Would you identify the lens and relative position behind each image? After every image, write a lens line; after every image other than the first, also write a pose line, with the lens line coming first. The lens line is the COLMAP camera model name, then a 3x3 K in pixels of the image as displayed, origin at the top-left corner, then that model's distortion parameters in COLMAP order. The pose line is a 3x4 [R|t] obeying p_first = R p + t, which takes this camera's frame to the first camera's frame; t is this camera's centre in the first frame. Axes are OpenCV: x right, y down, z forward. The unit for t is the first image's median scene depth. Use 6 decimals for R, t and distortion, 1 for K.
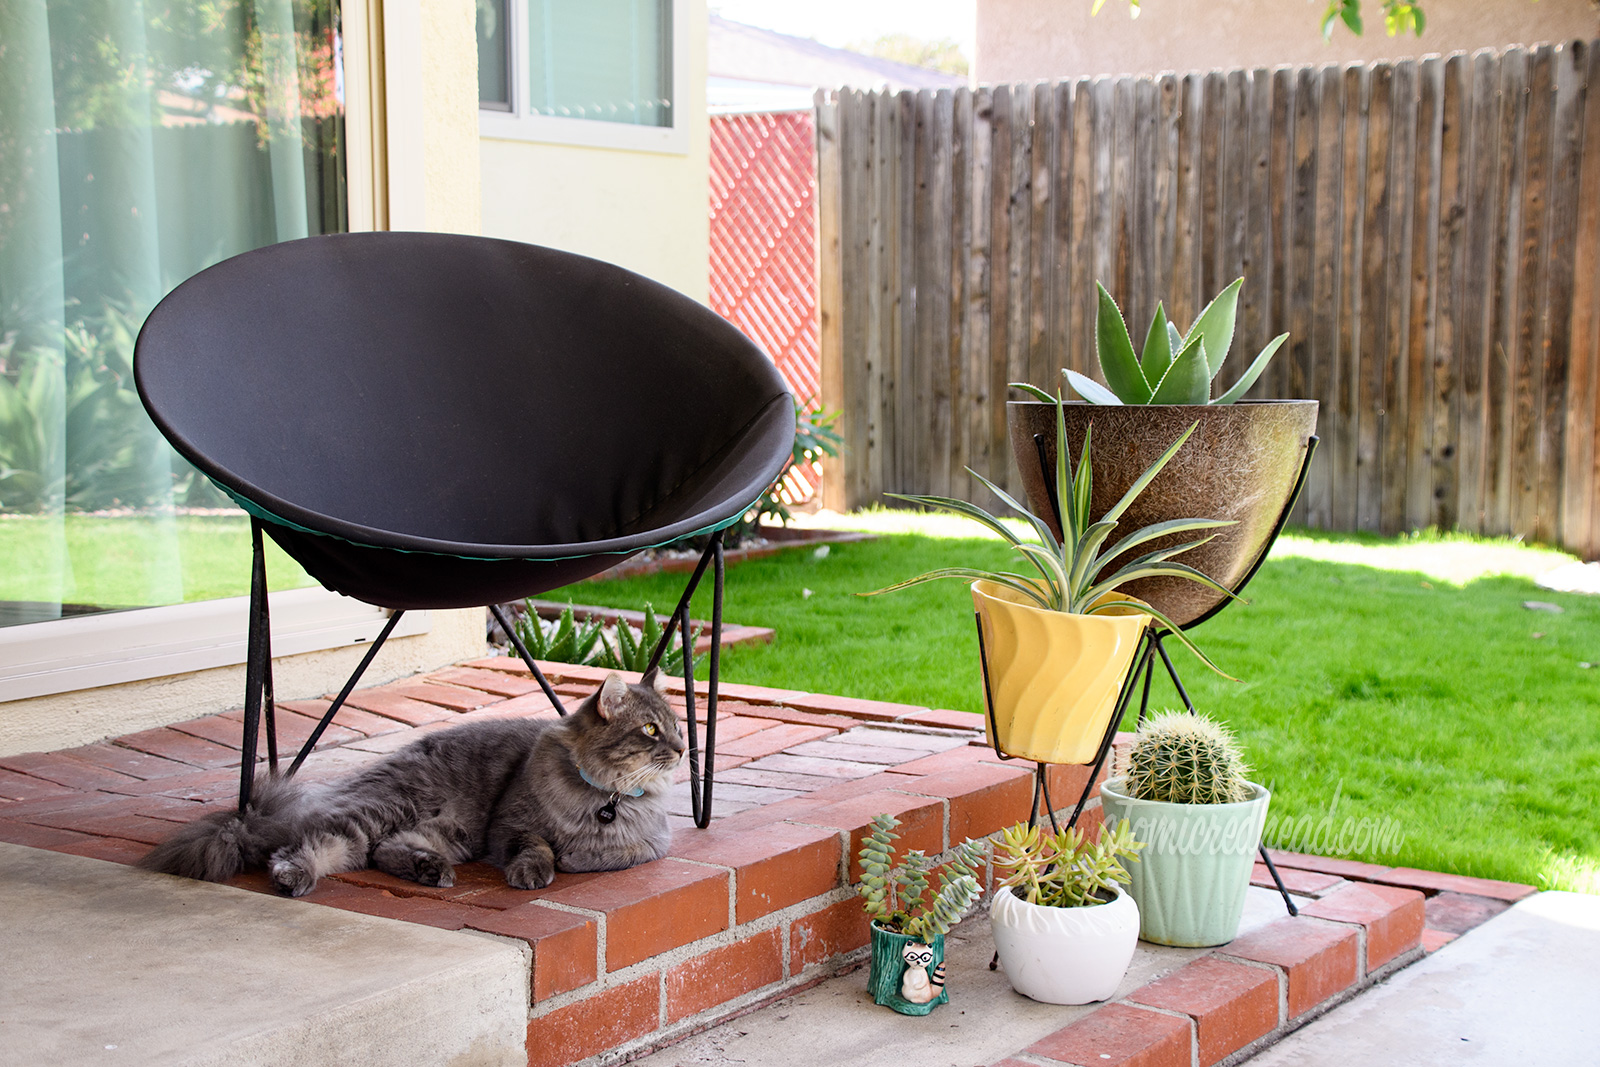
lens RADIAL K [[1934.2, 0, 797.9], [0, 1934.2, 500.6], [0, 0, 1]] dist [0.111398, 0.045739]
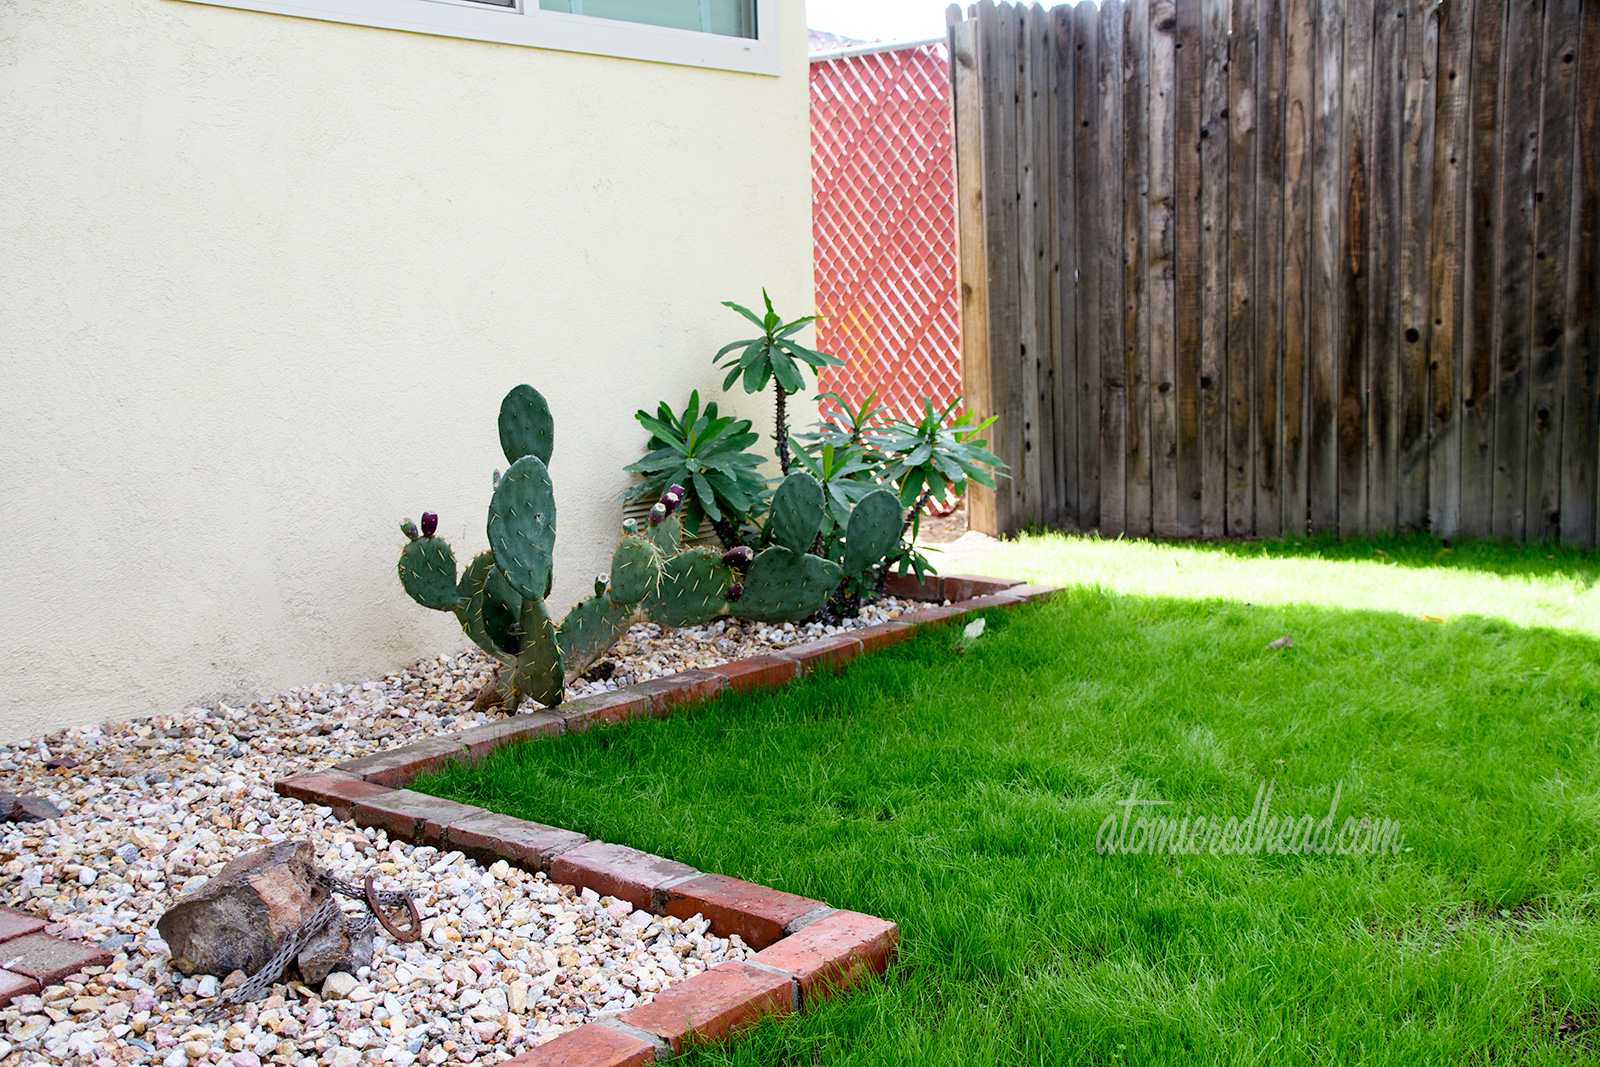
lens RADIAL K [[1934.2, 0, 797.9], [0, 1934.2, 500.6], [0, 0, 1]] dist [0.111398, 0.045739]
pose [[0.997088, -0.023241, -0.072635, 0.000564], [0.023867, 0.999685, 0.007755, -0.016175], [0.072432, -0.009466, 0.997328, 0.196820]]
